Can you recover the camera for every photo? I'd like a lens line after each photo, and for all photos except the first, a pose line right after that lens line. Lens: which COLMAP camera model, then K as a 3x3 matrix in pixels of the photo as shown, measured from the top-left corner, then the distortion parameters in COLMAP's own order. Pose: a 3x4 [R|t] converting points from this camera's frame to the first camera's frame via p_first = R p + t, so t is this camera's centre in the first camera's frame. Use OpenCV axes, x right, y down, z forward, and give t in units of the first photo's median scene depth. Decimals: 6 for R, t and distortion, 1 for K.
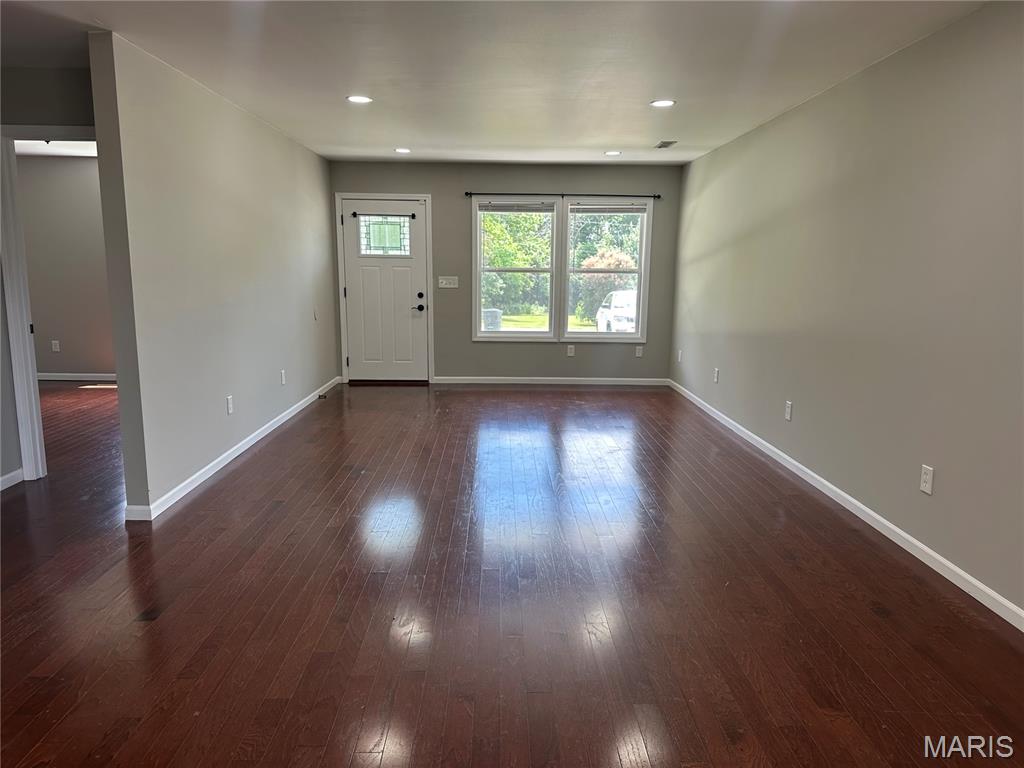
lens RADIAL K [[742.6, 0, 508.6], [0, 742.6, 391.3], [0, 0, 1]] dist [0.082791, -0.000176]
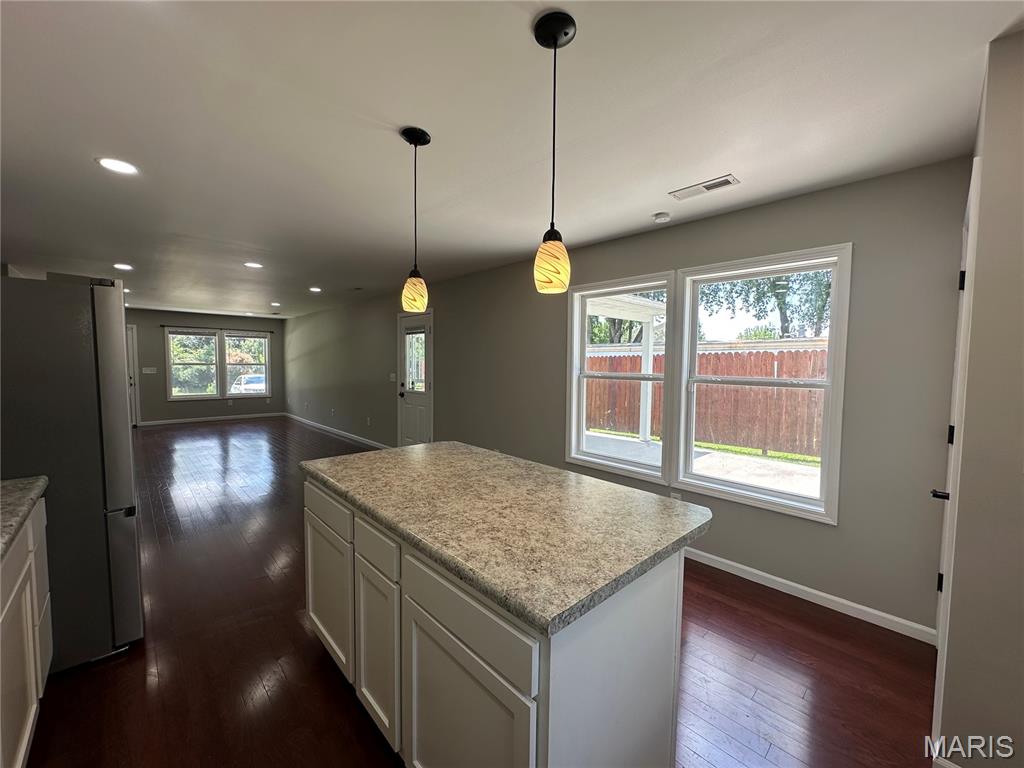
lens RADIAL K [[405.1, 0, 512.8], [0, 405.1, 387.3], [0, 0, 1]] dist [-0.001254, 0.000094]
pose [[0.738779, -0.045874, 0.672385, -0.092687], [0.112607, 0.992058, -0.056043, 0.055676], [-0.664474, 0.117118, 0.738077, -0.359210]]
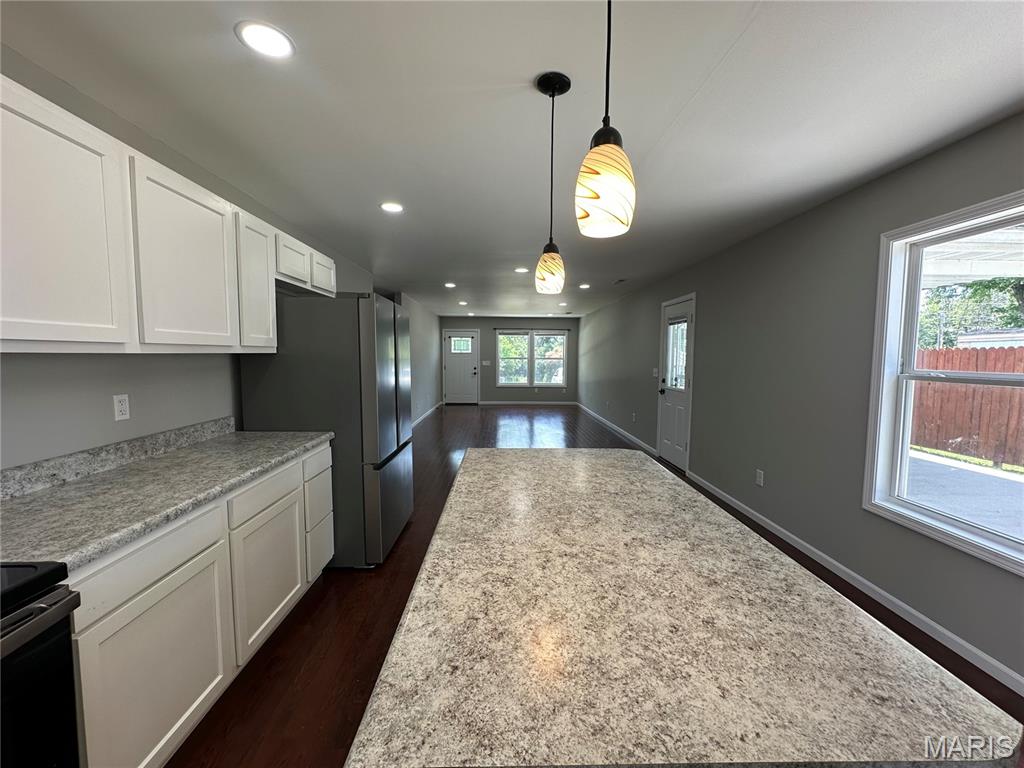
lens RADIAL K [[408.3, 0, 512.4], [0, 408.3, 386.7], [0, 0, 1]] dist [-0.004586, 0.000221]
pose [[0.999887, -0.005695, 0.013907, -0.013513], [0.006942, 0.995798, -0.091318, 0.056959], [-0.013329, 0.091405, 0.995725, -0.351974]]
